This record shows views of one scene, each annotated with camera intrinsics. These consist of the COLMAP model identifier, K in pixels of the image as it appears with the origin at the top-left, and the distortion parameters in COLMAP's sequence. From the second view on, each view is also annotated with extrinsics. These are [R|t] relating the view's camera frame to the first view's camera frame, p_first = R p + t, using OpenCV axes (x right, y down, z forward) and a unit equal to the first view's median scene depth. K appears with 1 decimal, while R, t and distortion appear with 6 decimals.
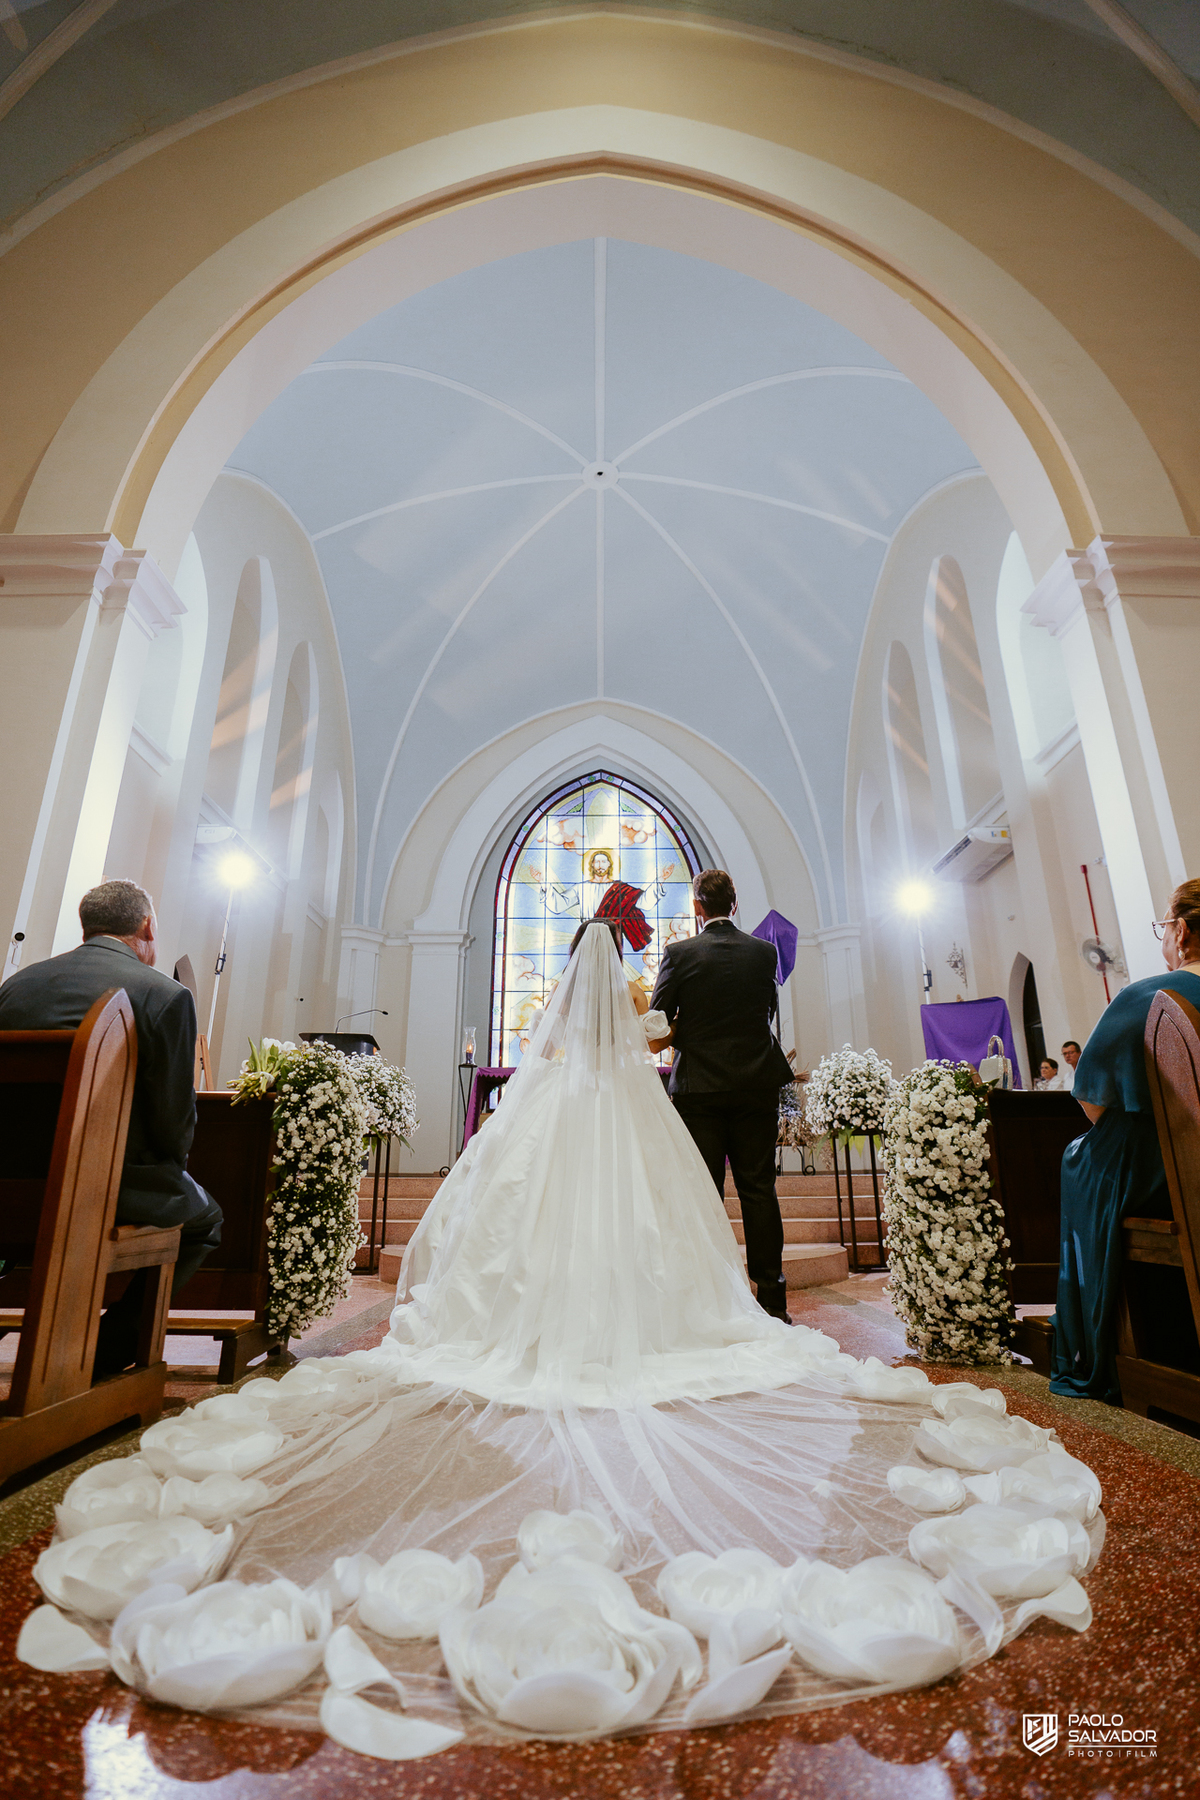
lens RADIAL K [[807.7, 0, 601.1], [0, 807.7, 934.0], [0, 0, 1]] dist [-0.069660, 0.022015]
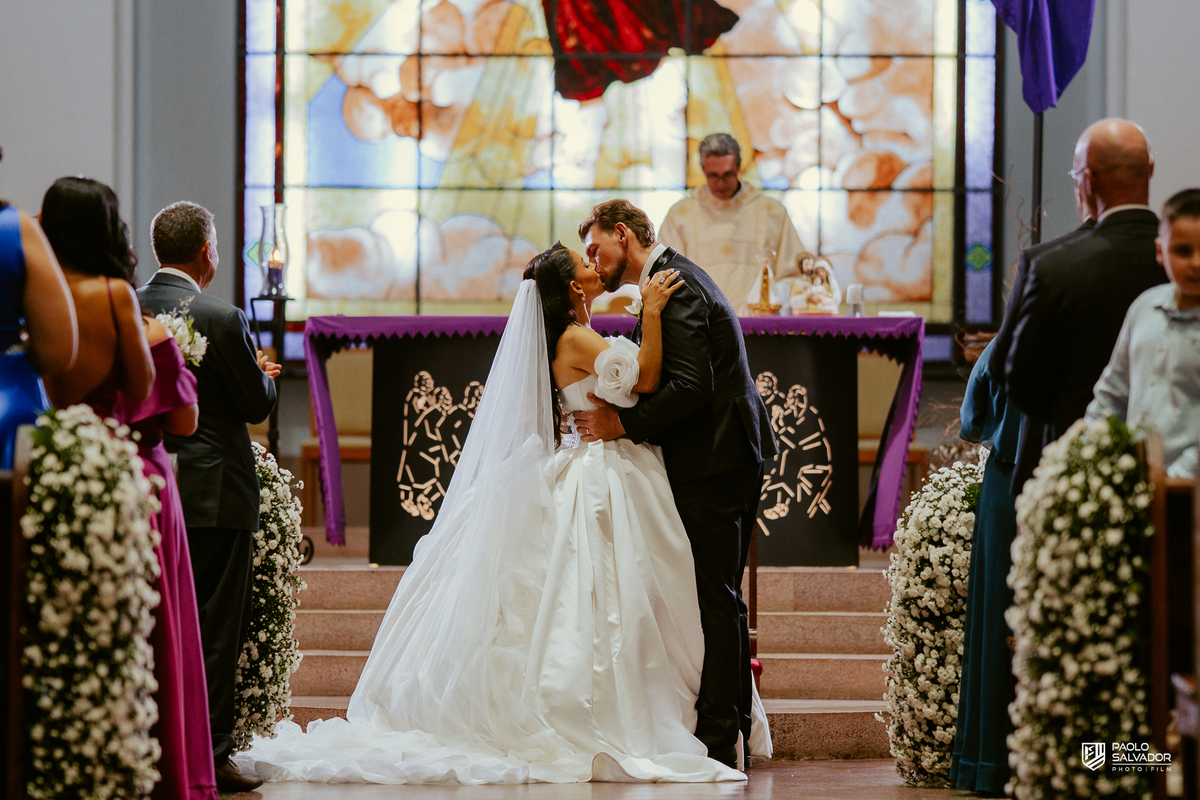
lens RADIAL K [[4718.6, 0, 600.1], [0, 4718.6, 372.5], [0, 0, 1]] dist [0.598780, 0.953668]
pose [[0.999857, 0.008805, -0.014456, 0.115114], [-0.004630, 0.963749, 0.266772, -1.378011], [0.016281, -0.266667, 0.963651, -4.138192]]
